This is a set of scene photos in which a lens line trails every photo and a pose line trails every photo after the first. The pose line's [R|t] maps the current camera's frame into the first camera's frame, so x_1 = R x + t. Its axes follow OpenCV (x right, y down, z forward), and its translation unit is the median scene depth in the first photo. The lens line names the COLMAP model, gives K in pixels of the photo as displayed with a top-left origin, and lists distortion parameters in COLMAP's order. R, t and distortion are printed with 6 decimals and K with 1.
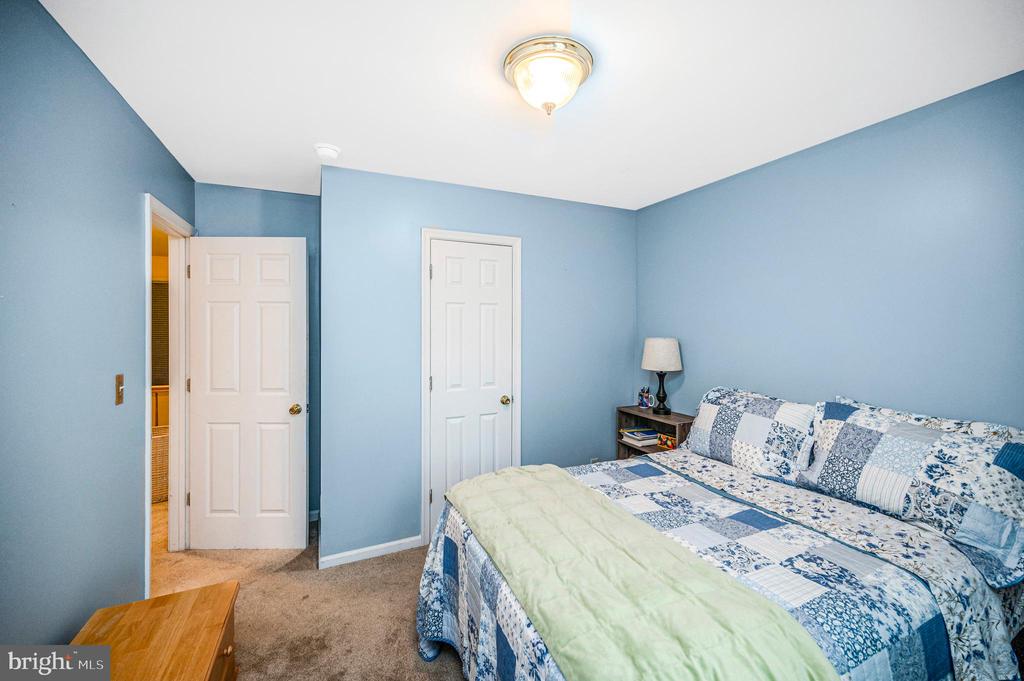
lens RADIAL K [[416.4, 0, 518.4], [0, 416.4, 322.4], [0, 0, 1]] dist [-0.001023, -0.000300]
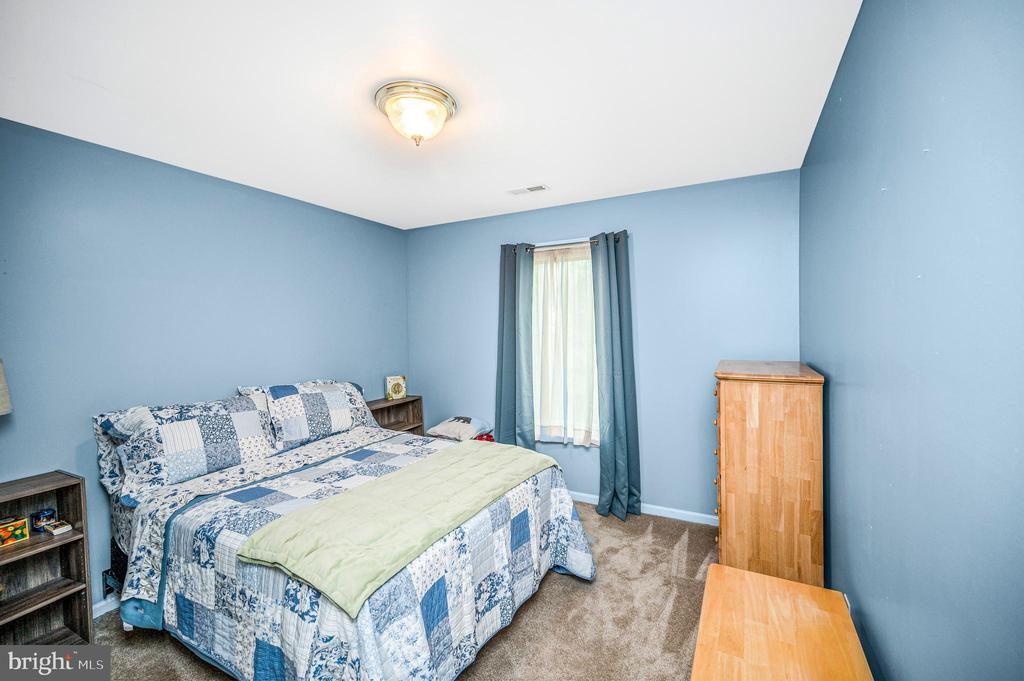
lens RADIAL K [[416.4, 0, 518.4], [0, 416.4, 322.4], [0, 0, 1]] dist [-0.001023, -0.000300]
pose [[-0.598529, 0.011303, 0.801021, -0.875846], [0.005758, 0.999935, -0.009807, 0.001574], [-0.801080, -0.001258, -0.598556, 1.250495]]
